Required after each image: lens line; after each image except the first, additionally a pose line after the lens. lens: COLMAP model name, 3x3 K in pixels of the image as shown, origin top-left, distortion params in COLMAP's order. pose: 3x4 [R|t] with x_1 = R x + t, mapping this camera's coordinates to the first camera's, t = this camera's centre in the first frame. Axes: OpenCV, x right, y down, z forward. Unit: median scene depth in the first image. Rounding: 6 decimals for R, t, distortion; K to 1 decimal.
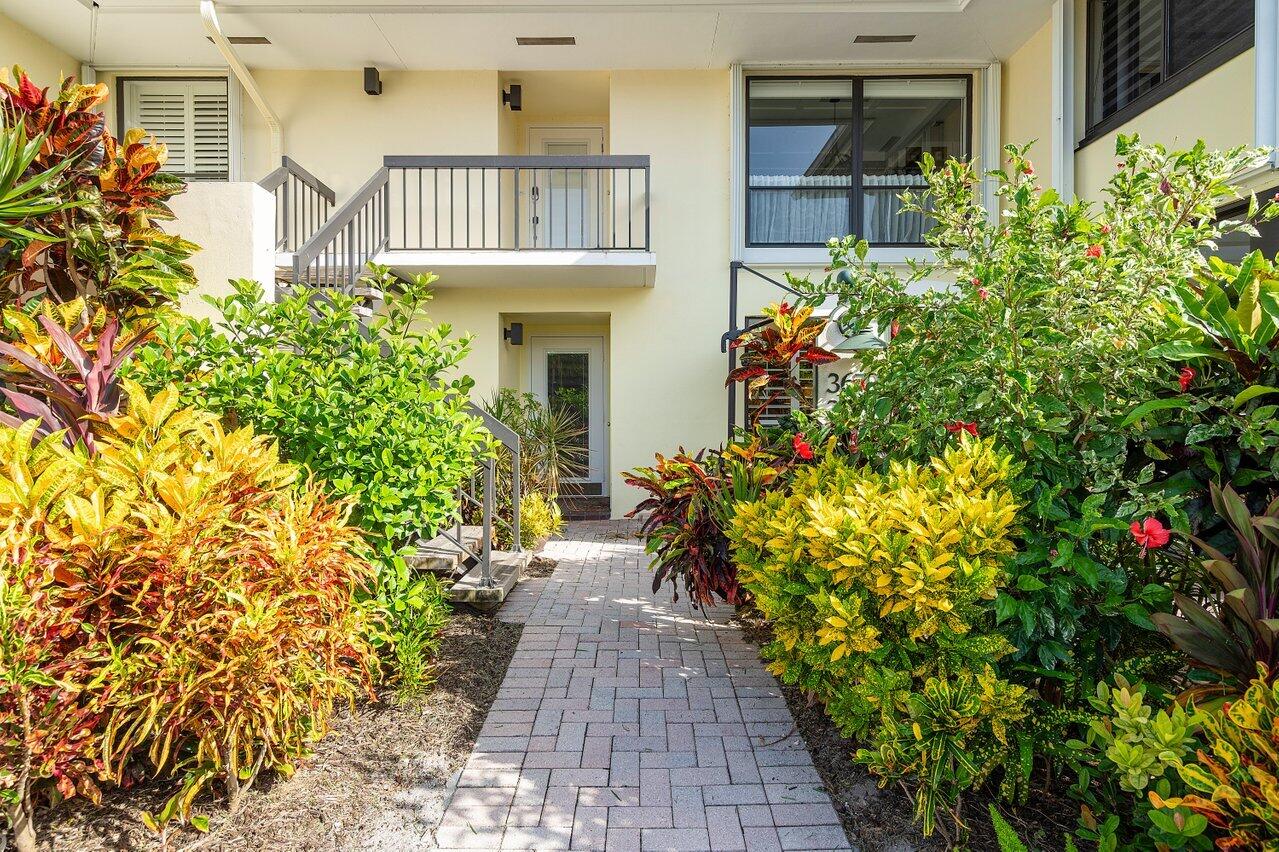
lens RADIAL K [[661.4, 0, 639.9], [0, 661.4, 409.5], [0, 0, 1]] dist [0.011114, -0.000314]
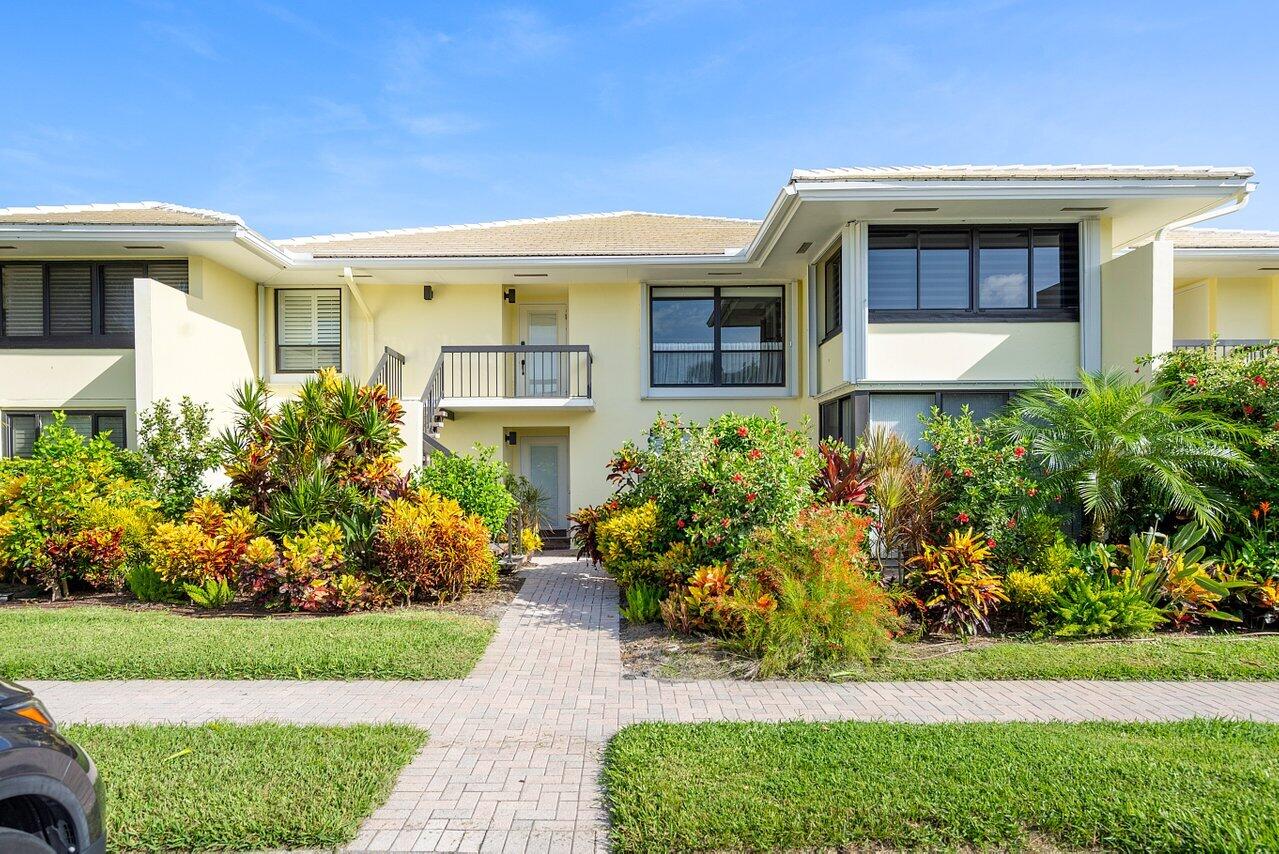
lens RADIAL K [[714.9, 0, 664.6], [0, 714.9, 473.0], [0, 0, 1]] dist [-0.003548, 0.000013]
pose [[0.998393, -0.003262, 0.056571, 0.110677], [0.002905, 0.999975, 0.006394, -0.046044], [-0.056590, -0.006219, 0.998378, -0.977488]]
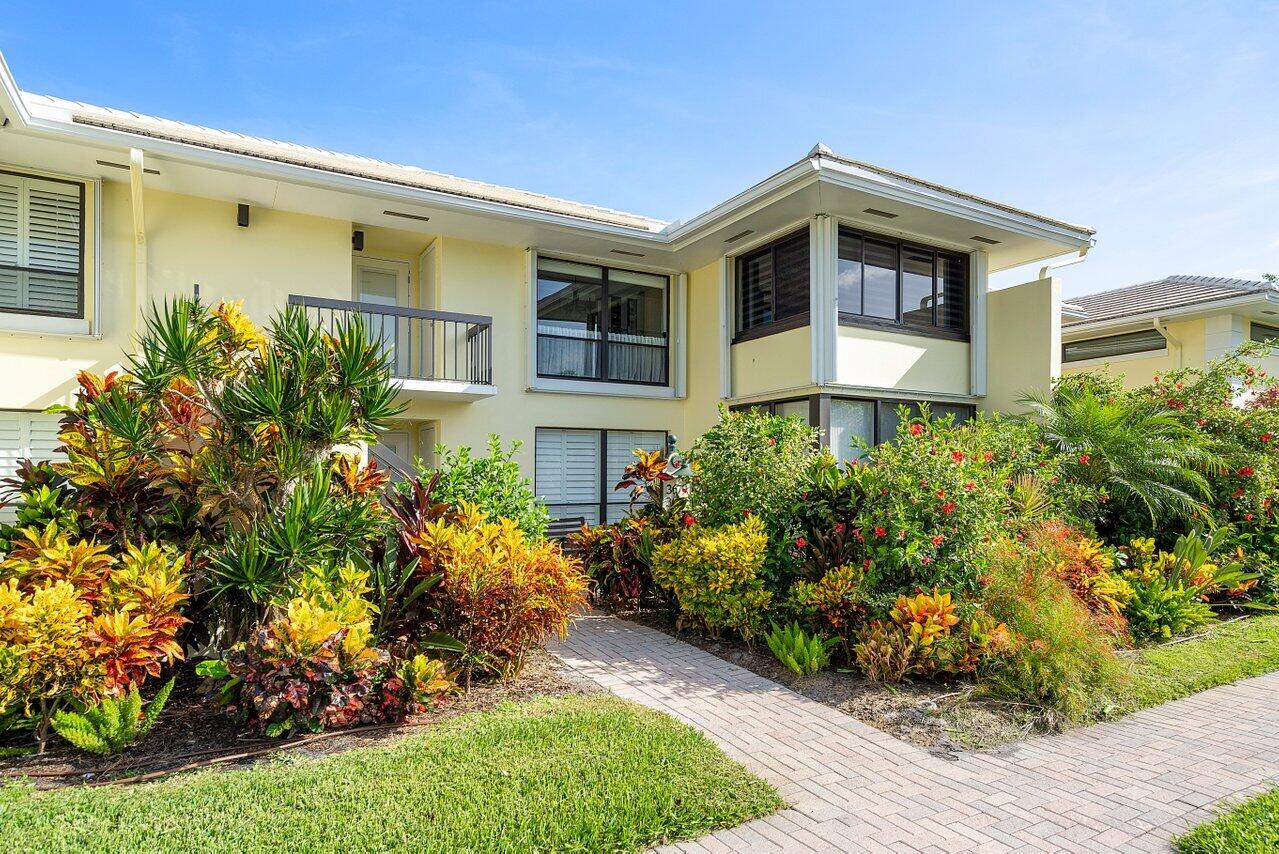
lens RADIAL K [[713.1, 0, 641.1], [0, 713.1, 470.7], [0, 0, 1]] dist [0.000252, 0.000789]
pose [[0.857619, 0.005317, 0.514257, -0.501433], [-0.000457, 0.999954, -0.009577, -0.040868], [-0.514285, 0.007978, 0.857582, -0.474167]]
